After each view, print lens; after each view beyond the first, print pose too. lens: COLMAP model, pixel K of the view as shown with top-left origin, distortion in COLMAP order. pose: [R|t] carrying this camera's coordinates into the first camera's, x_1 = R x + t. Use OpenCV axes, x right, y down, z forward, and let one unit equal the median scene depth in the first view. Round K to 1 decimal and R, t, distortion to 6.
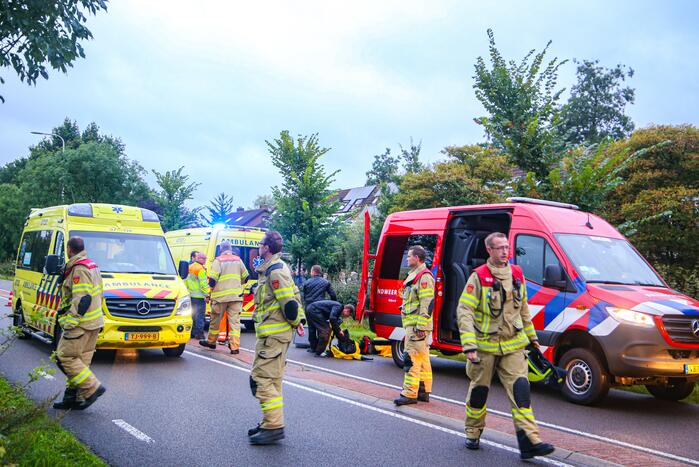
lens RADIAL K [[752.2, 0, 349.5], [0, 752.2, 233.5], [0, 0, 1]] dist [-0.003714, -0.005187]
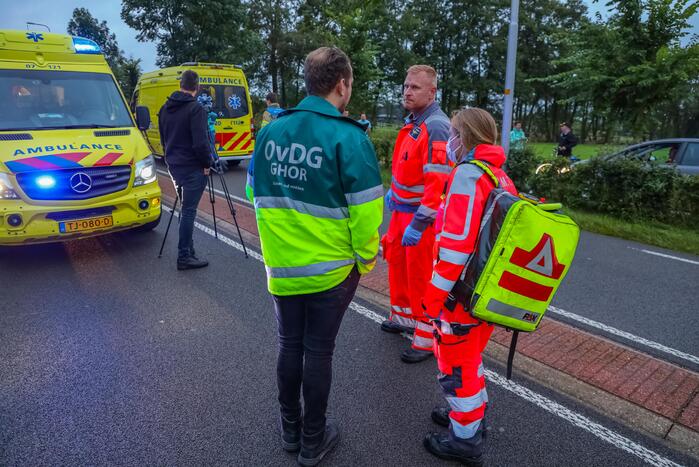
lens RADIAL K [[466.0, 0, 349.5], [0, 466.0, 233.5], [0, 0, 1]] dist [-0.044600, 0.003372]
pose [[0.991287, -0.062436, 0.115982, -0.082330], [0.021484, 0.945367, 0.325298, 0.012282], [-0.129956, -0.319972, 0.938472, 0.549236]]
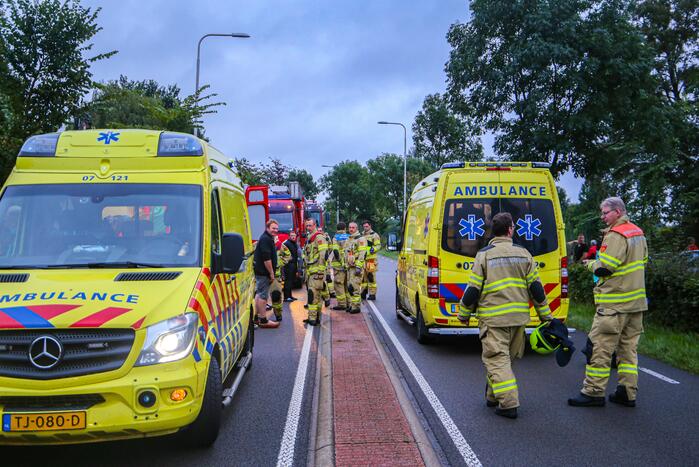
lens RADIAL K [[842.1, 0, 349.5], [0, 842.1, 233.5], [0, 0, 1]] dist [0.089045, -0.009157]
pose [[0.863010, -0.046981, -0.502997, 0.115299], [0.069318, 0.997261, 0.025785, 0.030401], [0.500408, -0.057120, 0.863903, 0.654475]]
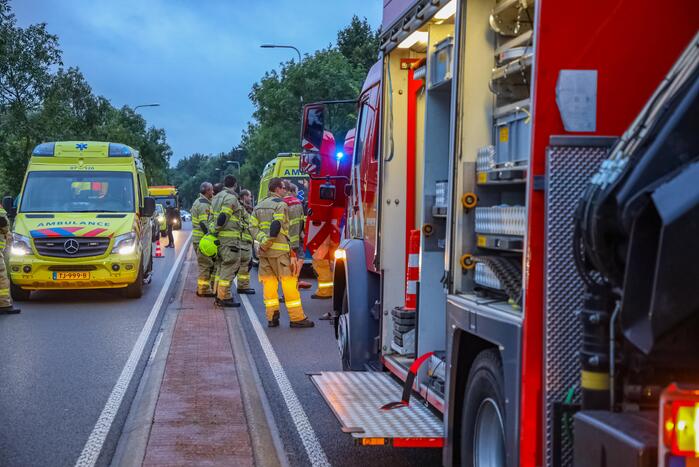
lens RADIAL K [[1094.6, 0, 354.5], [0, 1094.6, 232.2], [0, 0, 1]] dist [0.237088, 0.007451]
pose [[0.910236, -0.034513, -0.412649, 0.638457], [0.061997, 0.996647, 0.053397, 0.024946], [0.409423, -0.074186, 0.909324, -0.157468]]
